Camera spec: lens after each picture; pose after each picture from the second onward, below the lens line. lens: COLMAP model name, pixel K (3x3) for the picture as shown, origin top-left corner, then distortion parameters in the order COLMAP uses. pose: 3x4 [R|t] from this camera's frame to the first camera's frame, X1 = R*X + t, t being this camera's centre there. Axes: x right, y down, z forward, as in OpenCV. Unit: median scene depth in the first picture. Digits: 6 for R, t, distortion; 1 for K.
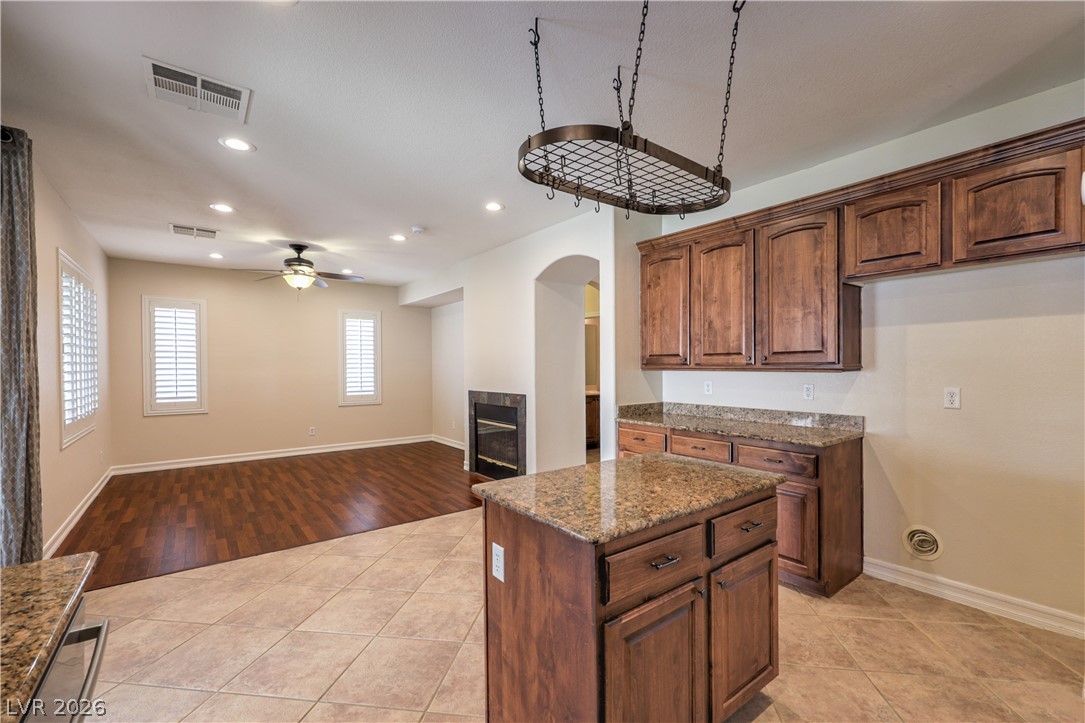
lens RADIAL K [[447.9, 0, 548.5], [0, 447.9, 371.0], [0, 0, 1]] dist [-0.001975, 0.000215]
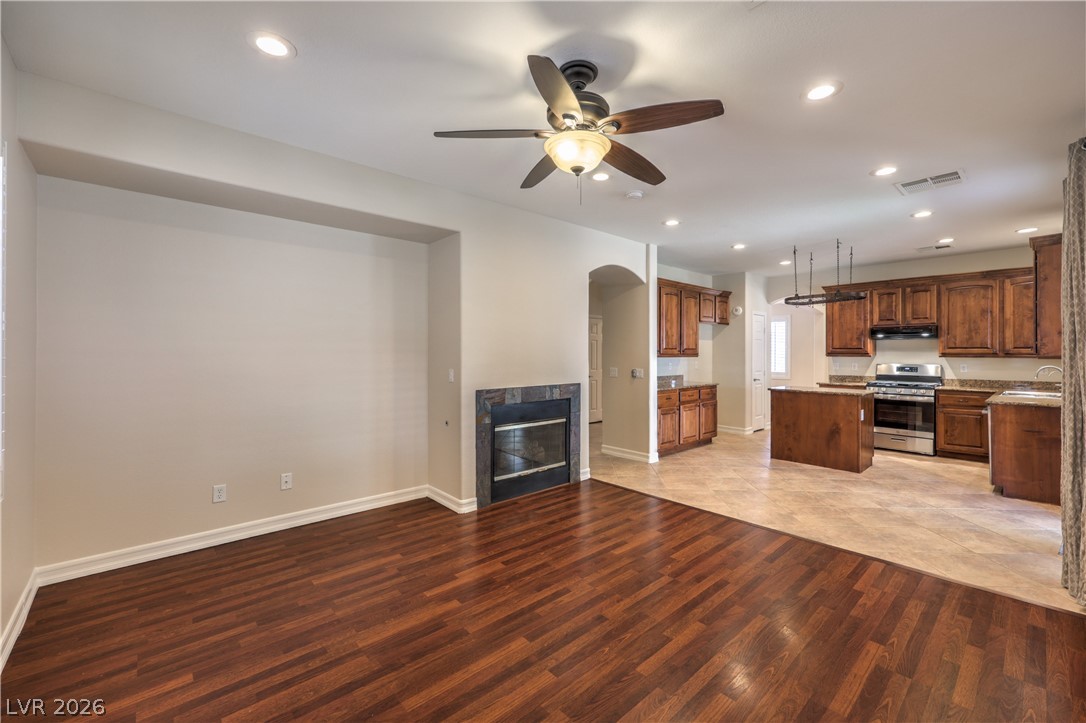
lens RADIAL K [[448.3, 0, 549.7], [0, 448.3, 351.1], [0, 0, 1]] dist [-0.001975, 0.000215]
pose [[-0.063411, 0.009706, 0.997940, -0.971834], [0.013333, 0.999872, -0.008878, -0.009890], [-0.997898, 0.012743, -0.063532, 1.047697]]
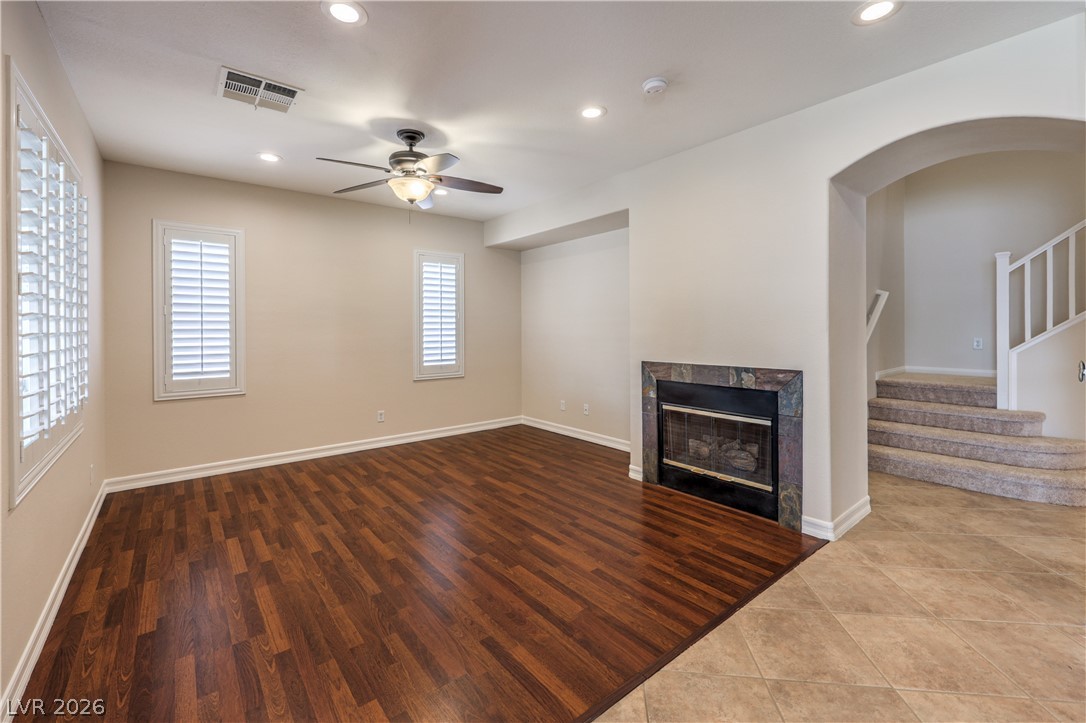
lens RADIAL K [[448.3, 0, 537.8], [0, 448.3, 329.2], [0, 0, 1]] dist [-0.001975, 0.000215]
pose [[0.999956, -0.002213, 0.009118, -0.382935], [0.002293, 0.999958, -0.008843, 0.000849], [-0.009098, 0.008864, 0.999919, 0.368620]]
